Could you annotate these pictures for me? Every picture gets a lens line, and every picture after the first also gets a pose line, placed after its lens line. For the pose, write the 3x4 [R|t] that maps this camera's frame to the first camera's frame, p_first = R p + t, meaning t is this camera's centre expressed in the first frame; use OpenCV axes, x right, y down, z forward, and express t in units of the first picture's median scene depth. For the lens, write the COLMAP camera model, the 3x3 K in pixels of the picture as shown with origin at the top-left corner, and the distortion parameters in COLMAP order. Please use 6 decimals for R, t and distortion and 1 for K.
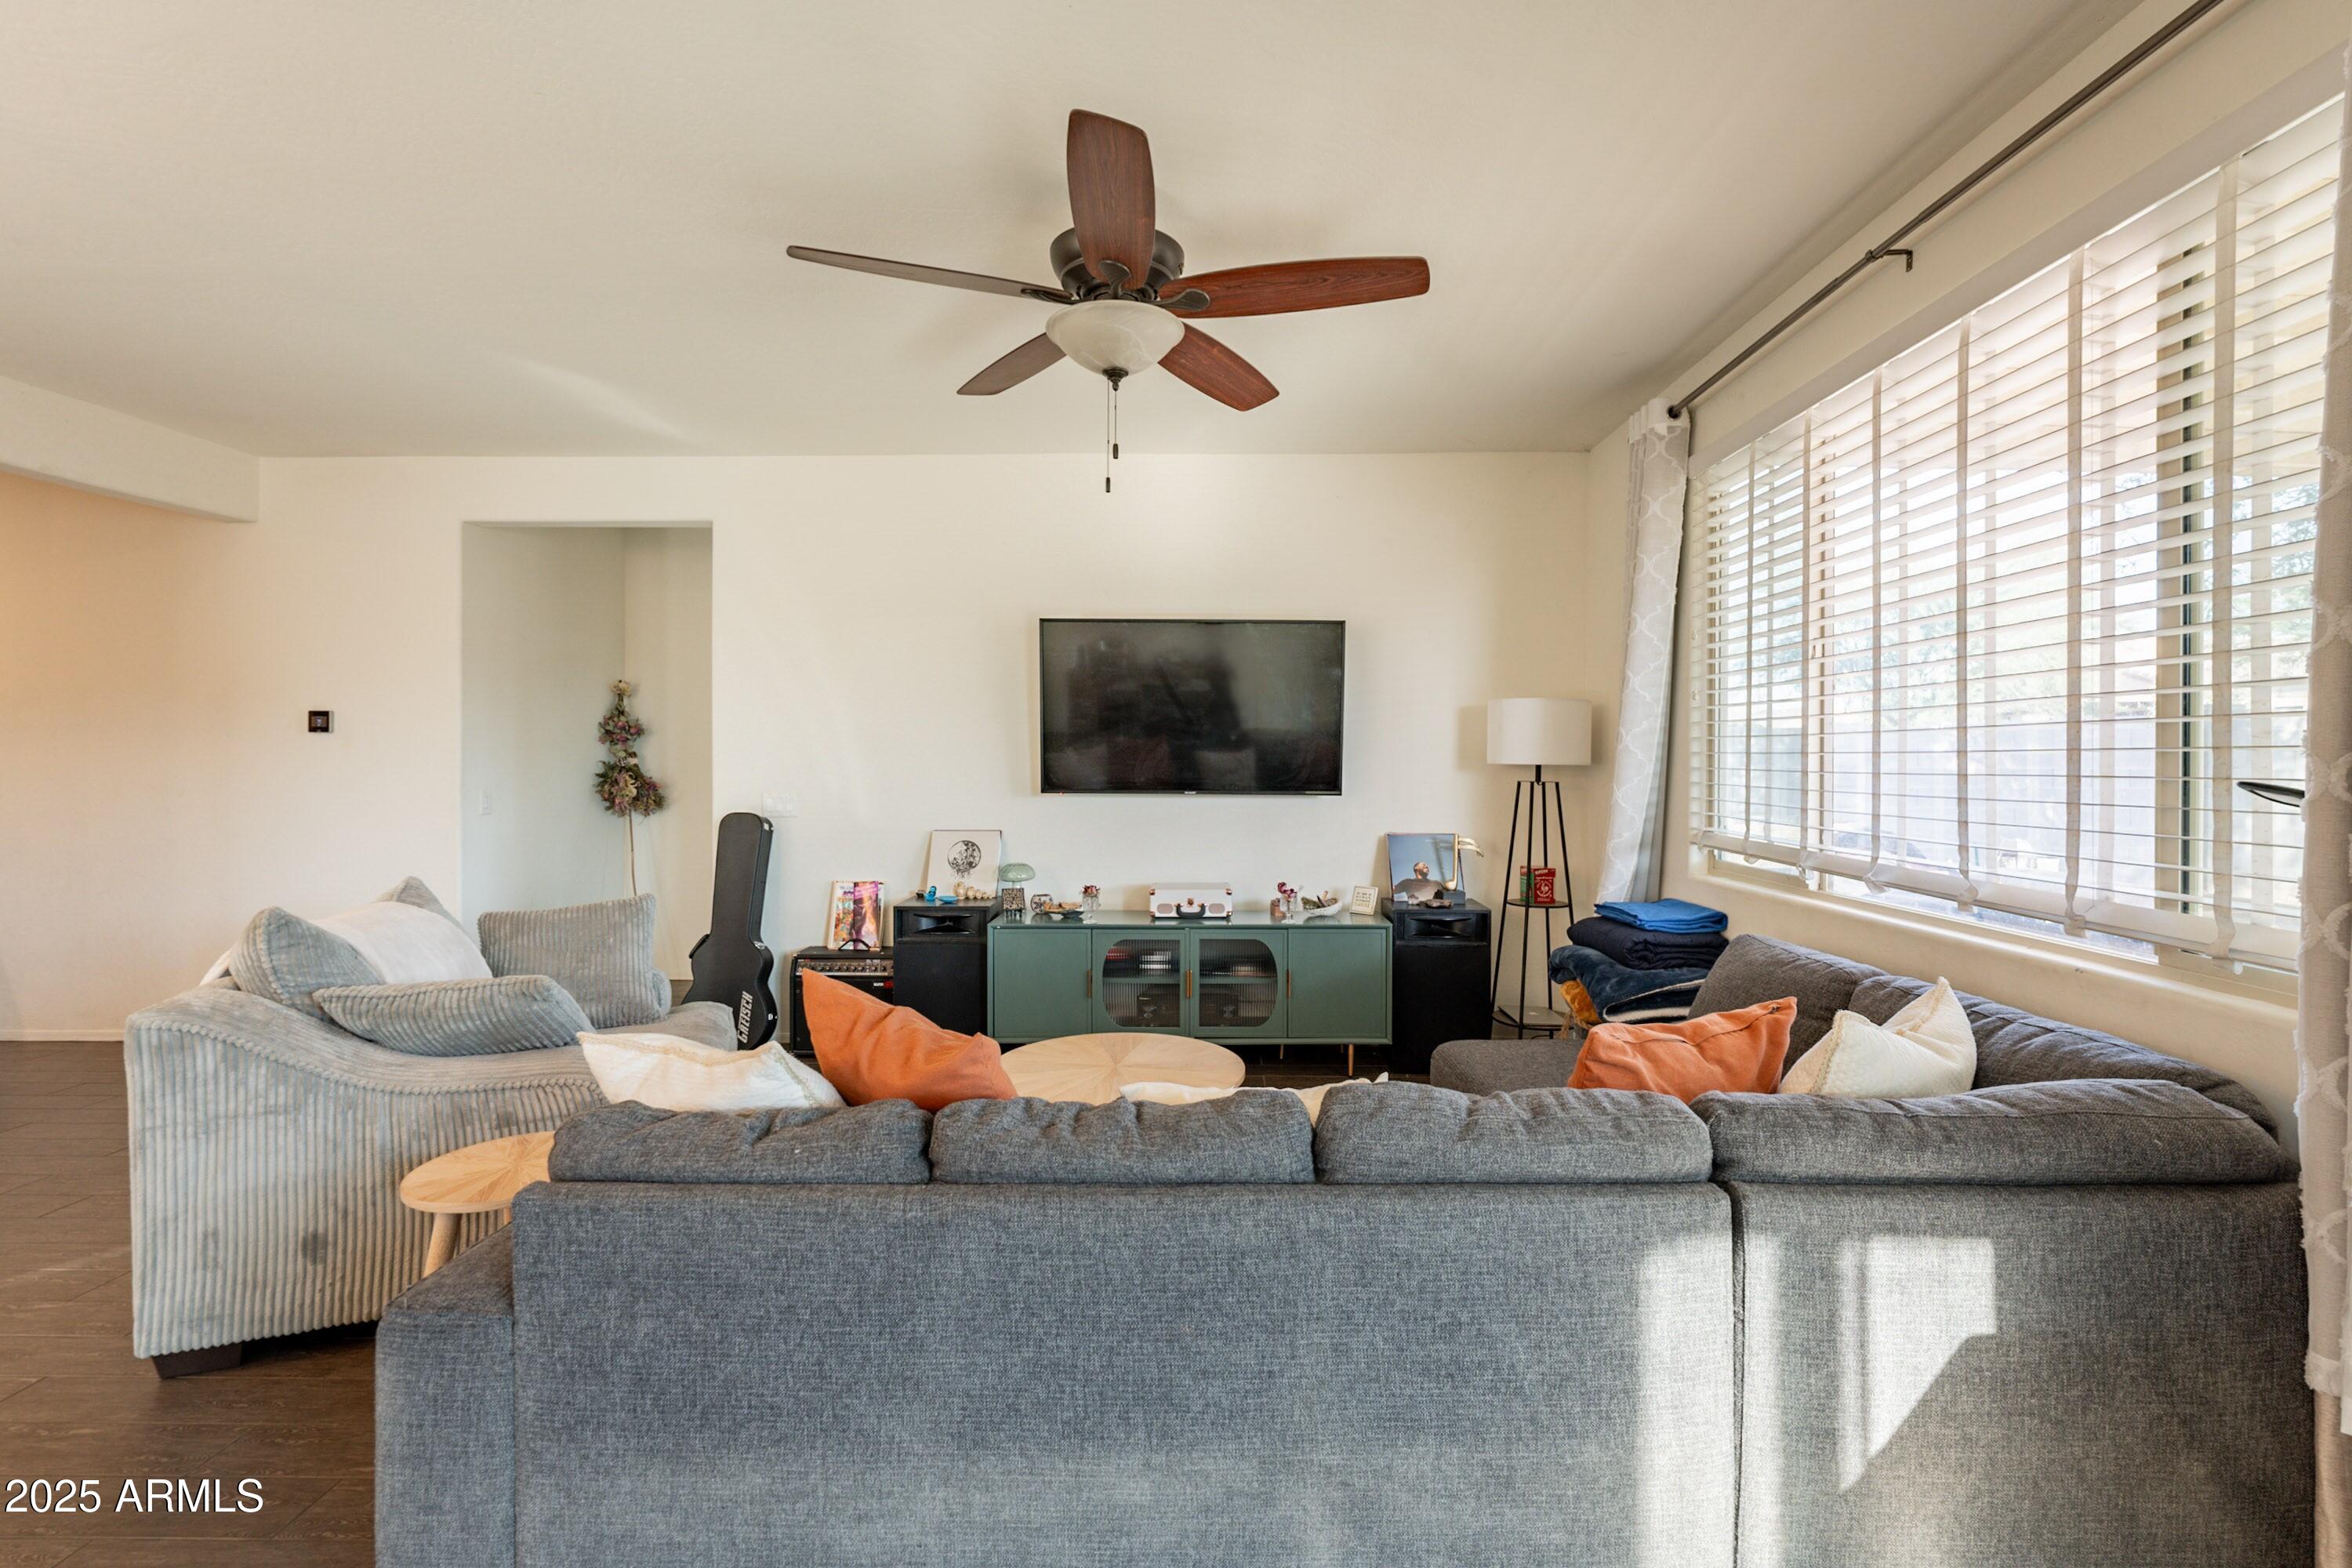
lens RADIAL K [[1058.9, 0, 1213.5], [0, 1058.9, 749.2], [0, 0, 1]] dist [0.002167, 0.000218]
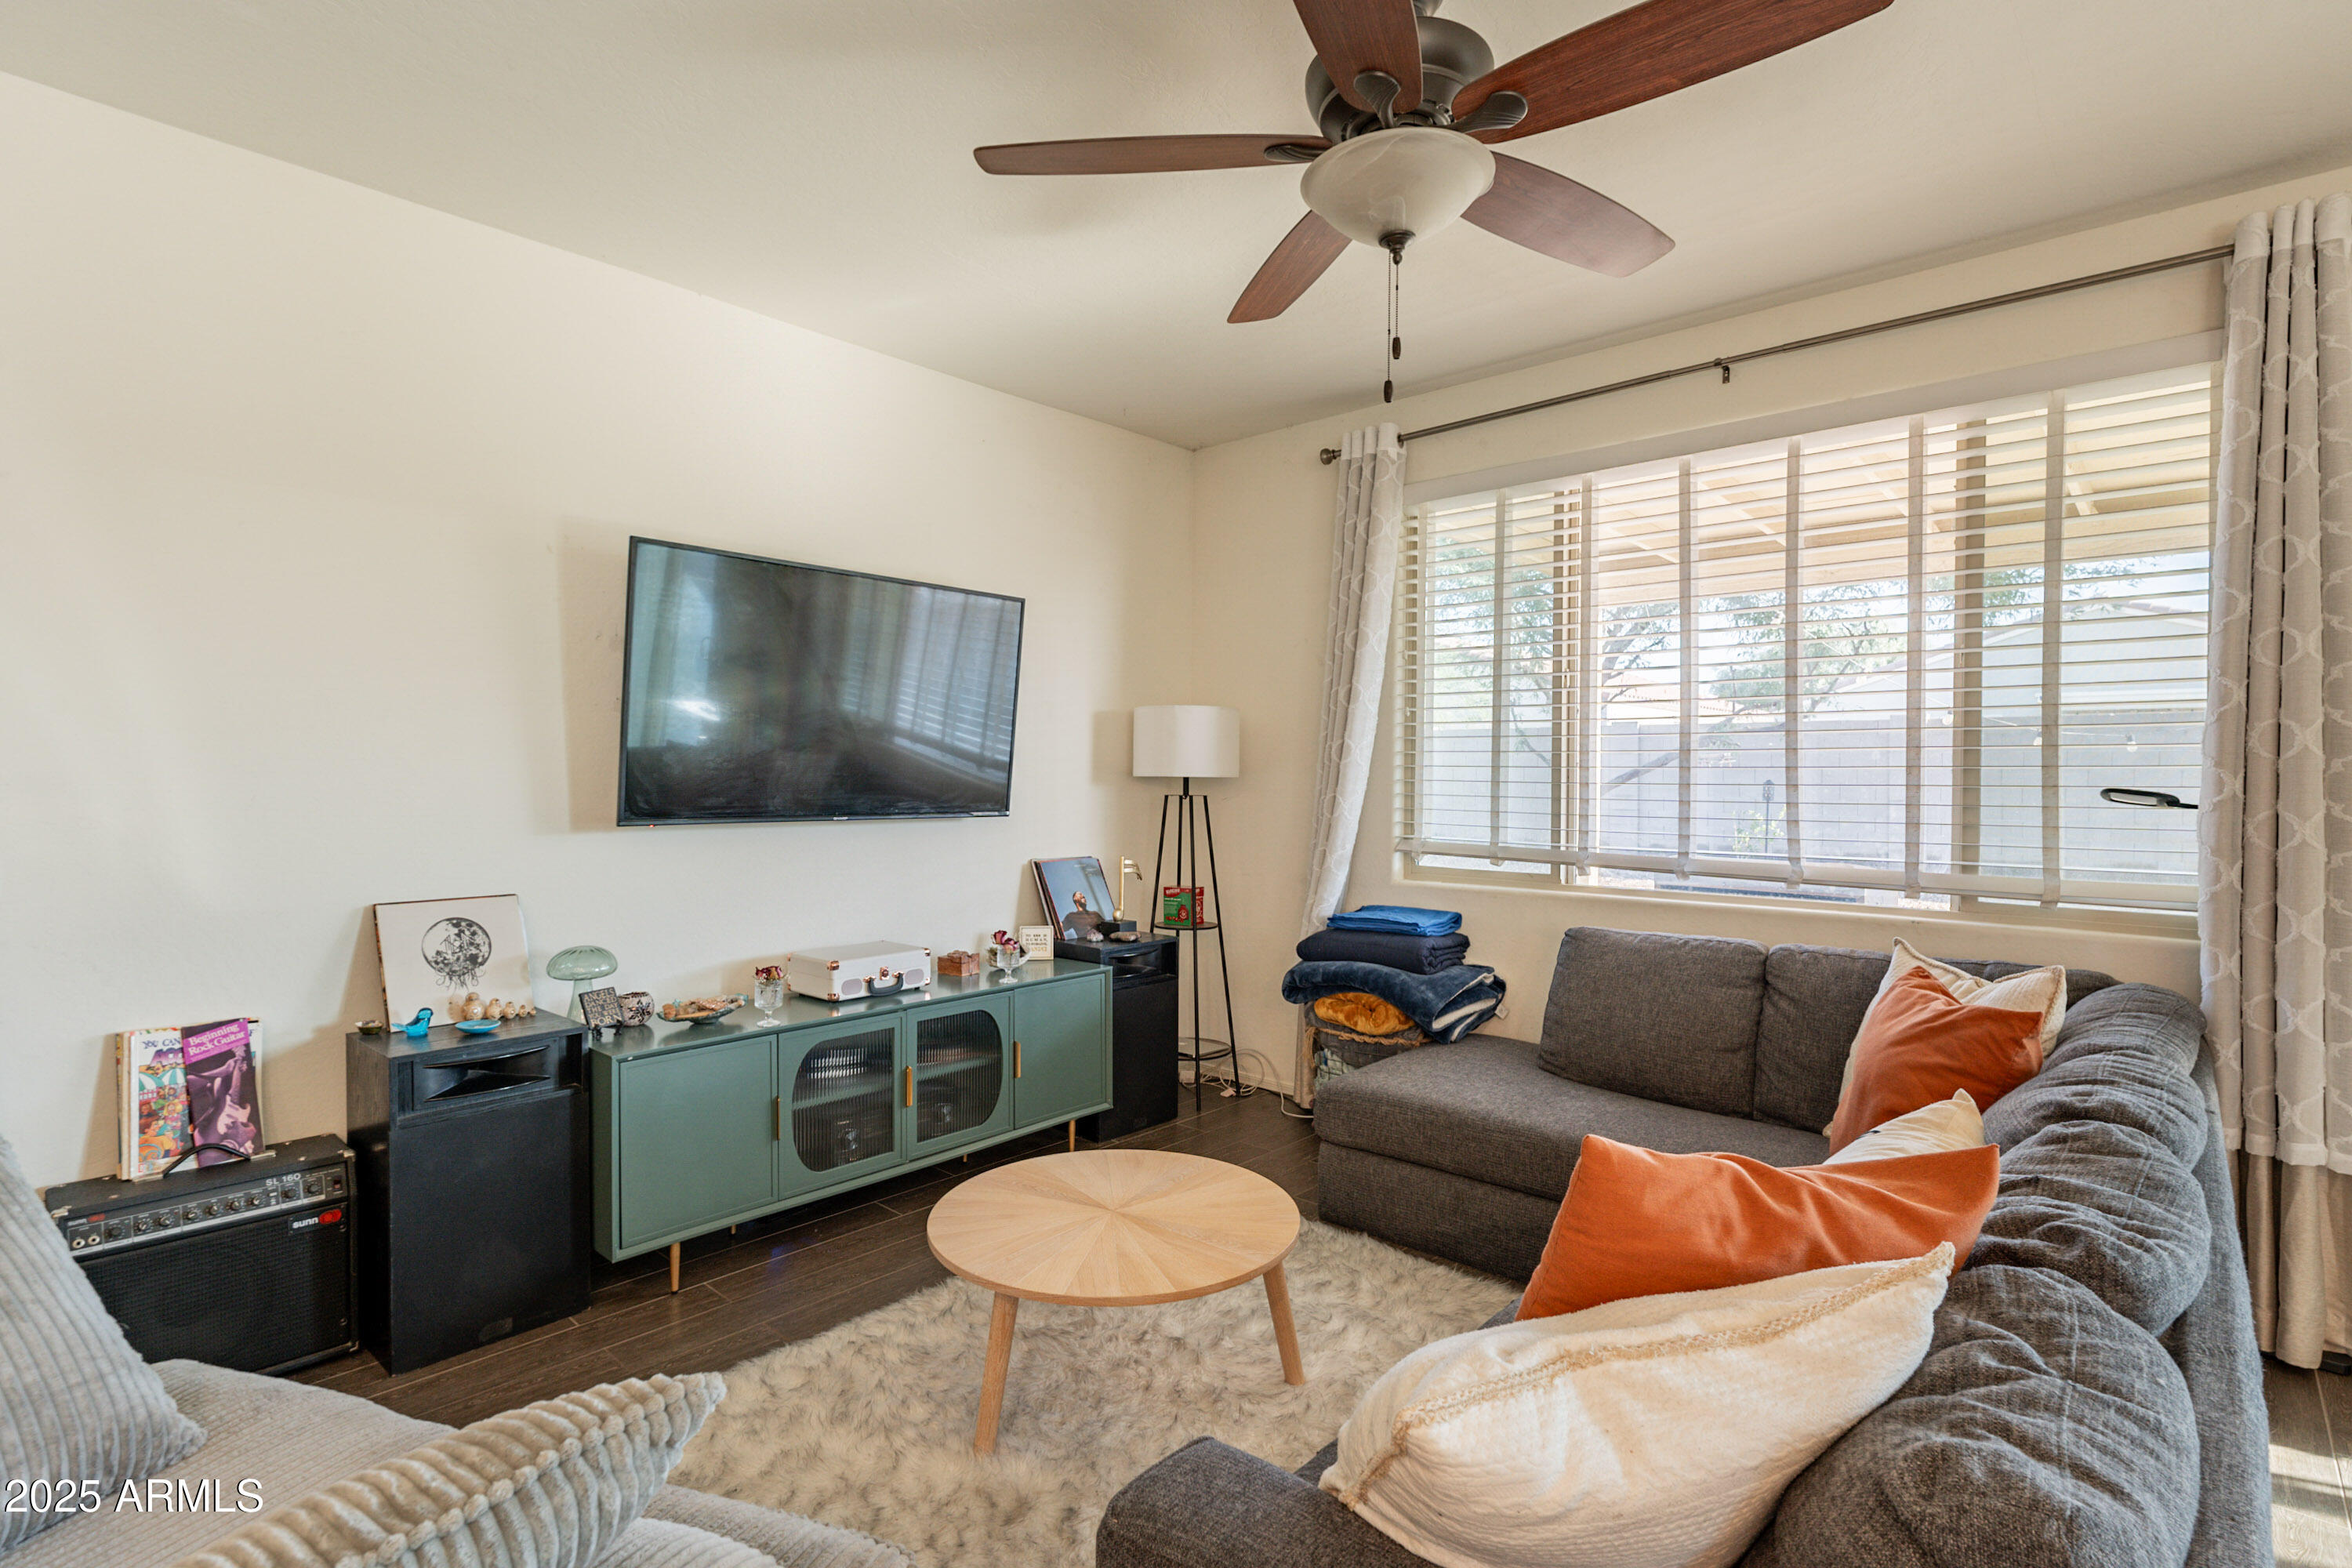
lens RADIAL K [[1130.7, 0, 1254.7], [0, 1130.7, 780.3], [0, 0, 1]] dist [-0.001469, -0.000375]
pose [[0.650387, -0.003687, 0.759594, -0.433341], [-0.008847, 0.999884, 0.012429, 0.004414], [-0.759552, -0.014804, 0.650278, 0.324013]]
